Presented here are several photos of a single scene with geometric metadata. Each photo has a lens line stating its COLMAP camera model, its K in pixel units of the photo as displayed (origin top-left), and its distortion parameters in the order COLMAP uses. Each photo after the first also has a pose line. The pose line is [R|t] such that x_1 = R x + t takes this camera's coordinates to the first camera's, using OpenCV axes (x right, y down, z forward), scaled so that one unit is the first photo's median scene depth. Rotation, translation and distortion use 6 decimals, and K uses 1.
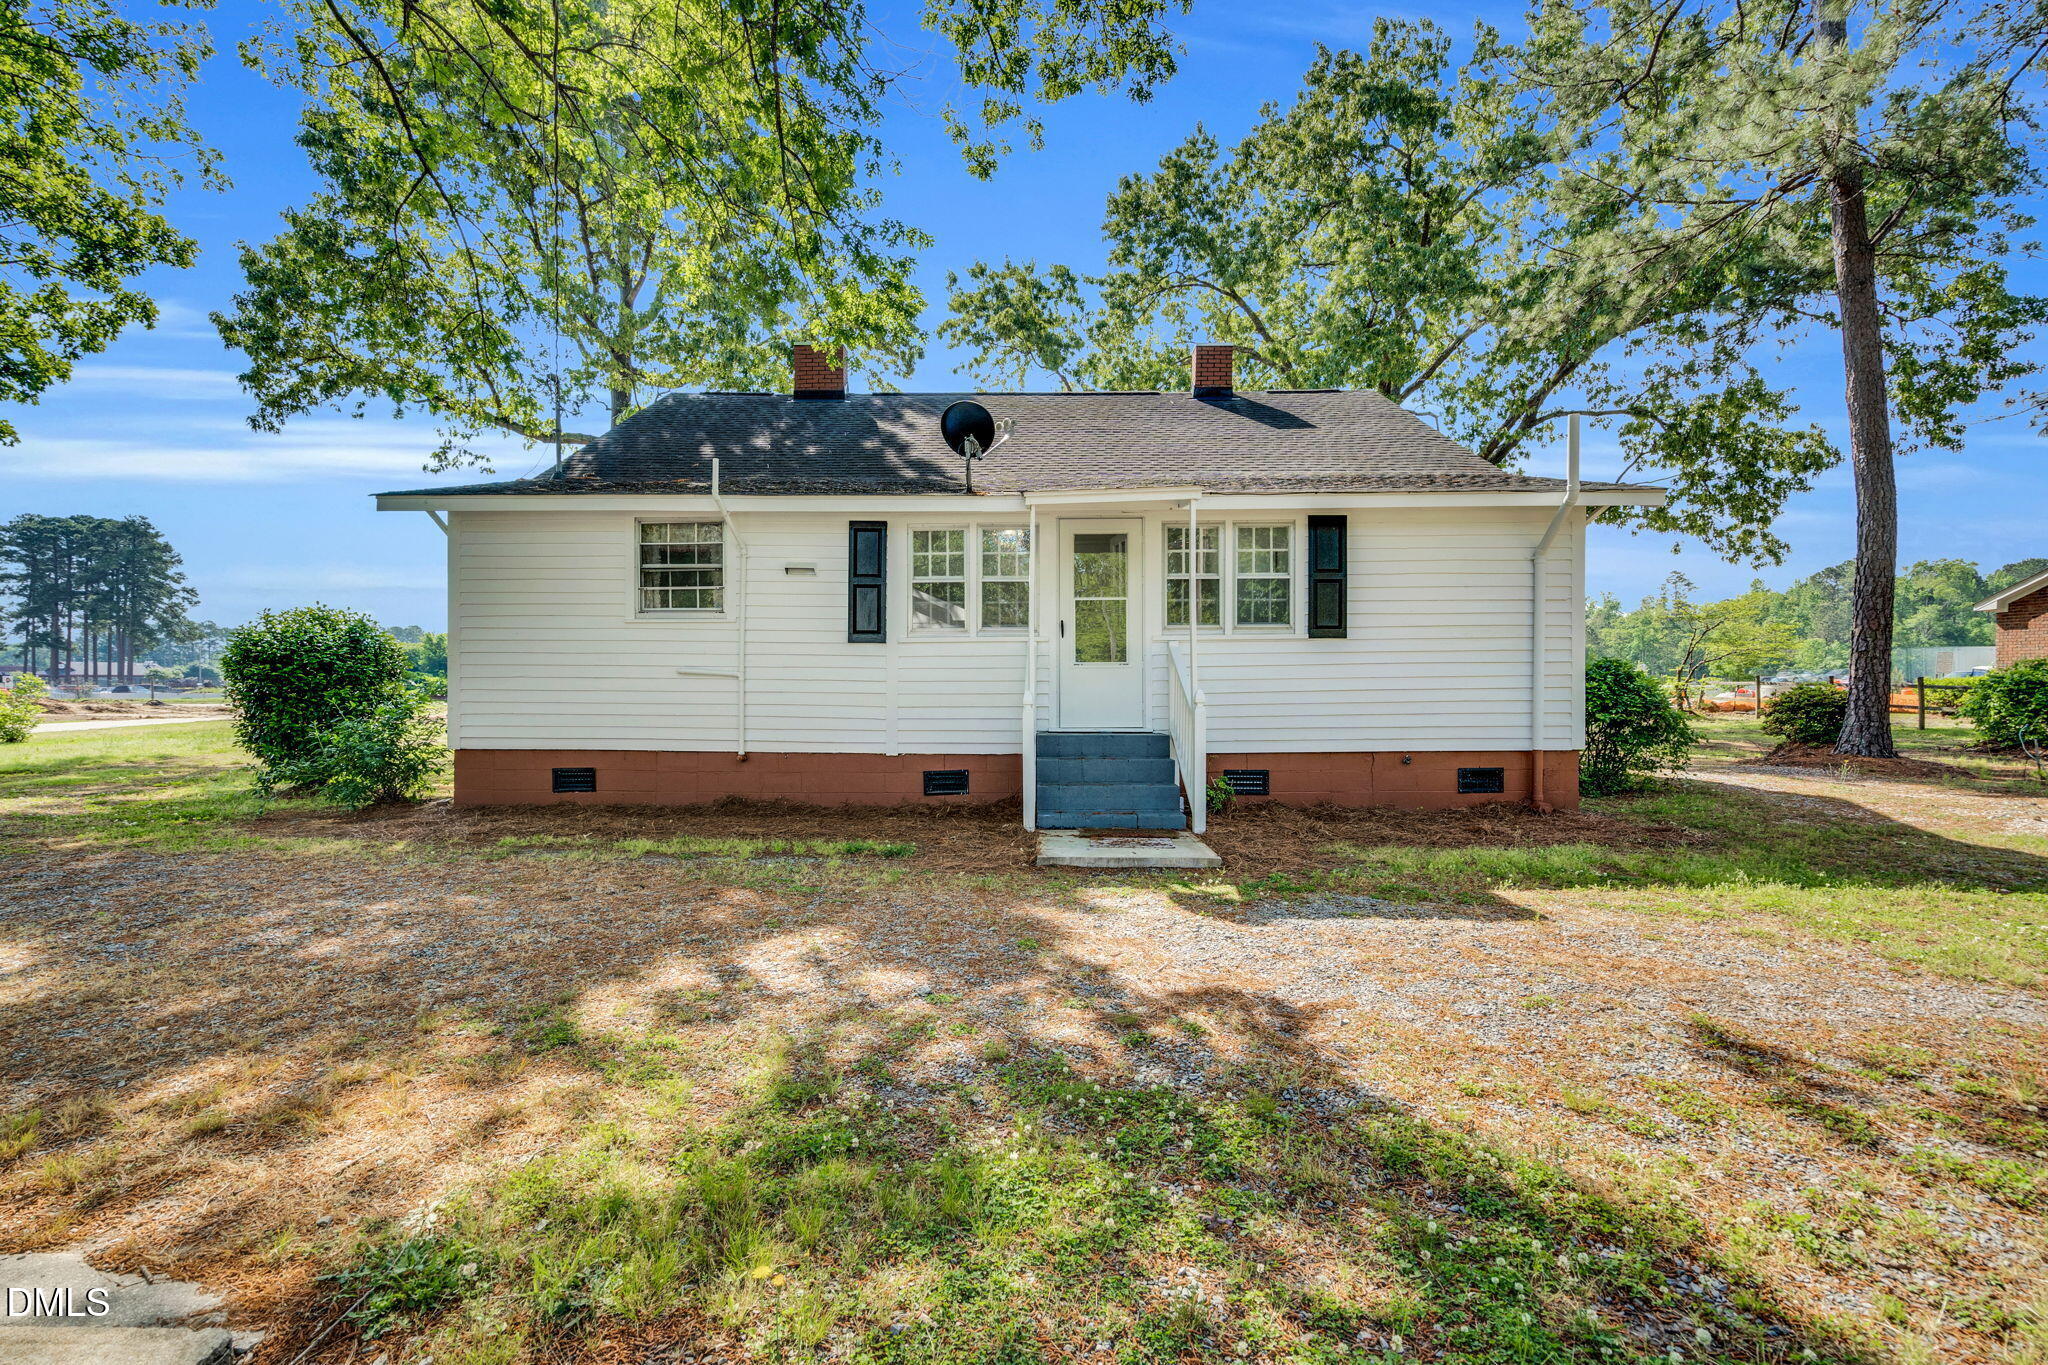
lens RADIAL K [[937.3, 0, 1025.6], [0, 937.3, 702.3], [0, 0, 1]] dist [0.000213, -0.000965]
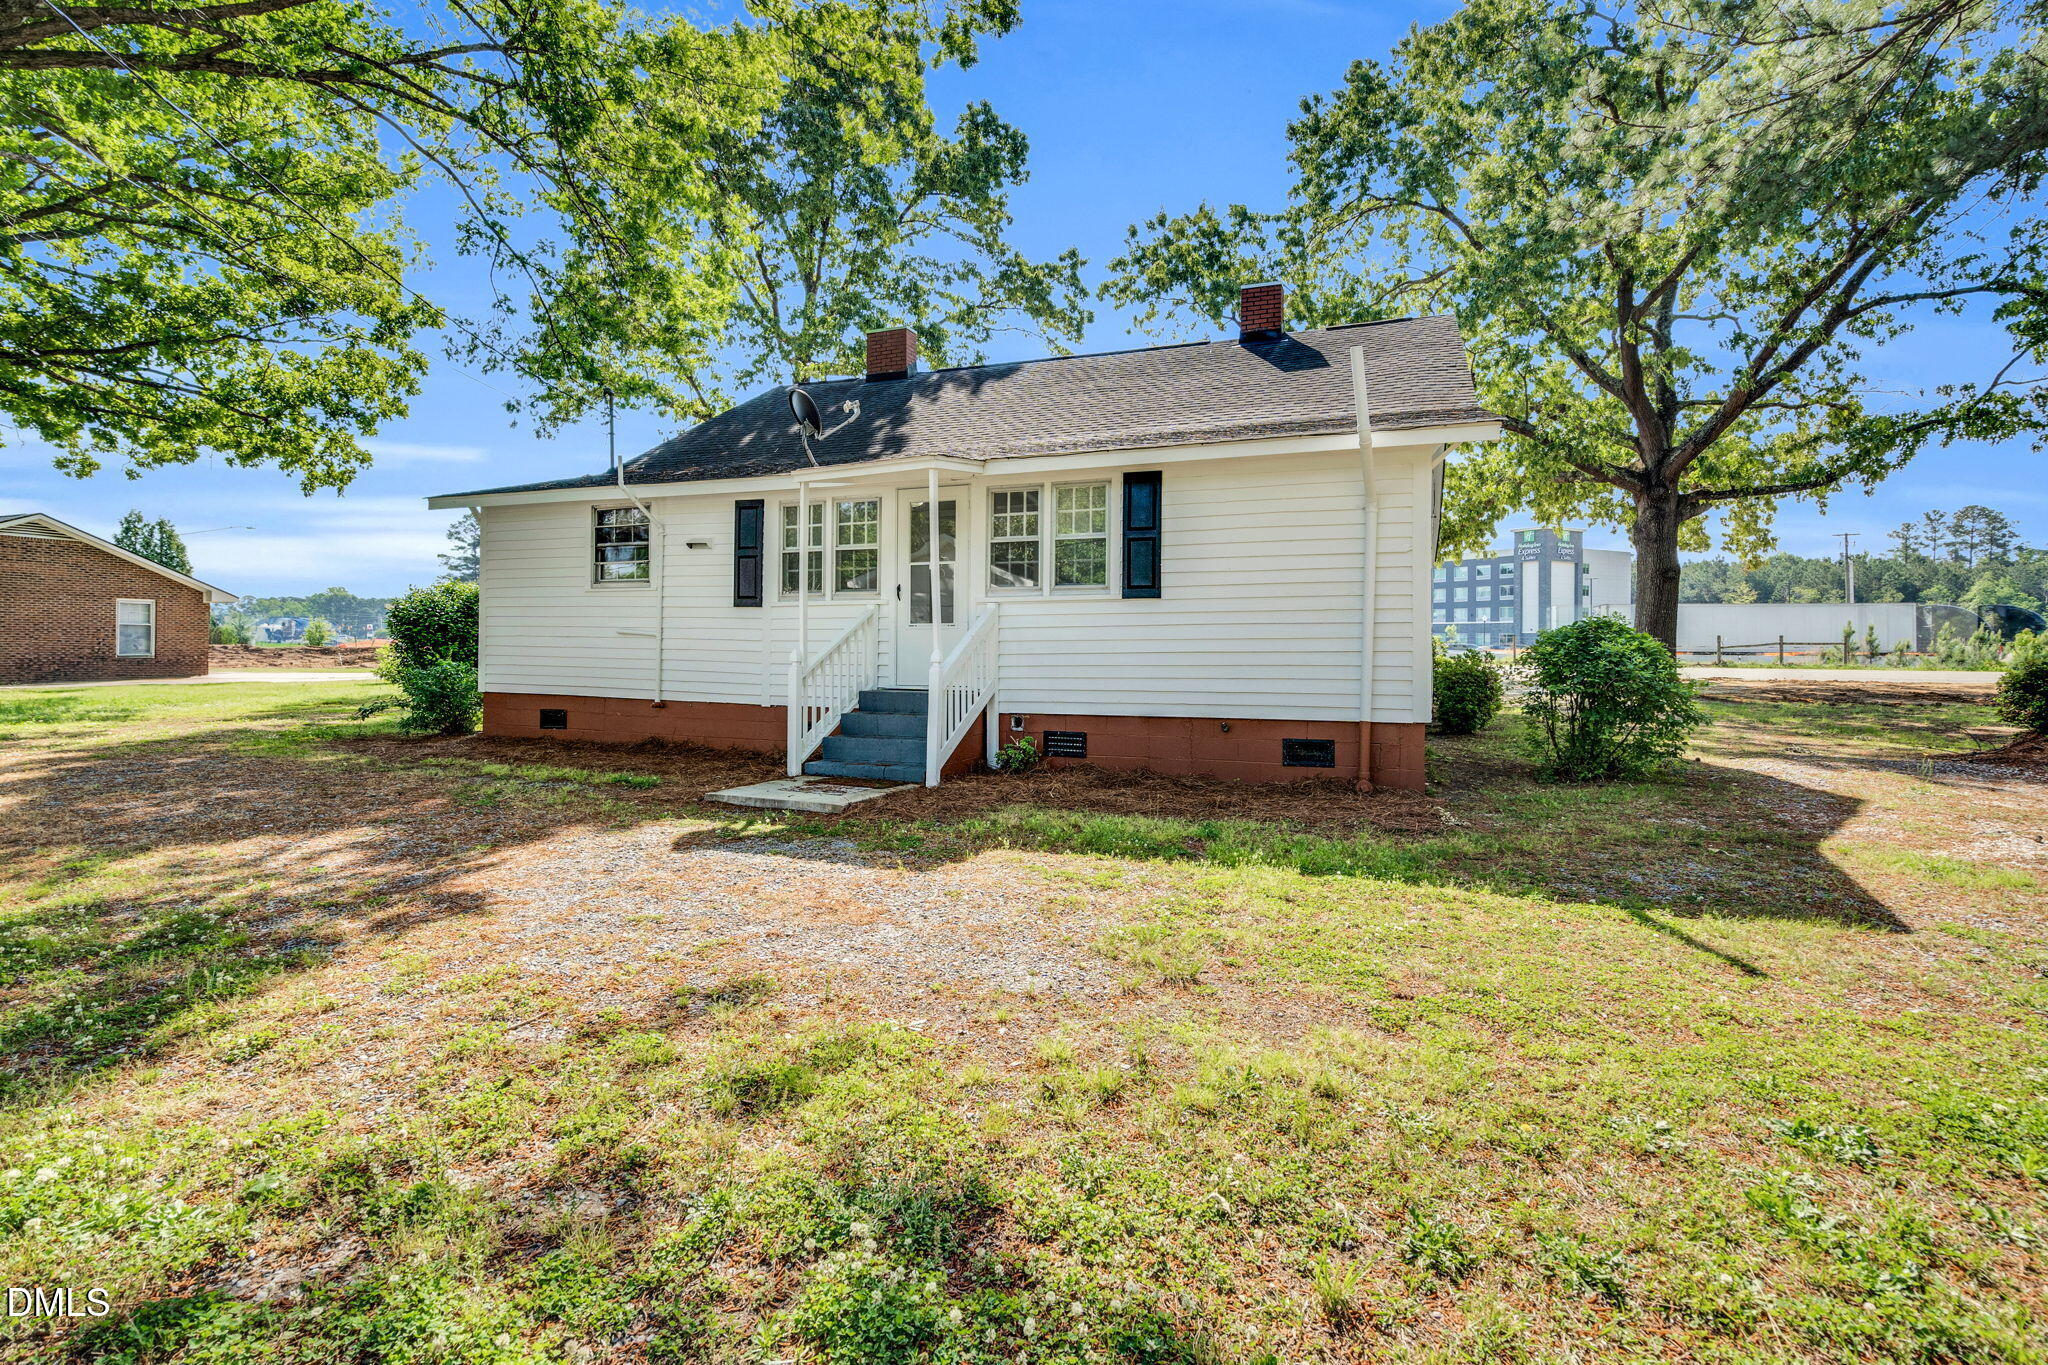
lens RADIAL K [[937.3, 0, 1003.0], [0, 937.3, 667.8], [0, 0, 1]] dist [0.000213, -0.000965]
pose [[0.937328, 0.015214, -0.348117, 0.520602], [-0.011866, 0.999861, 0.011748, -0.006650], [0.348247, -0.006881, 0.937377, 0.038471]]
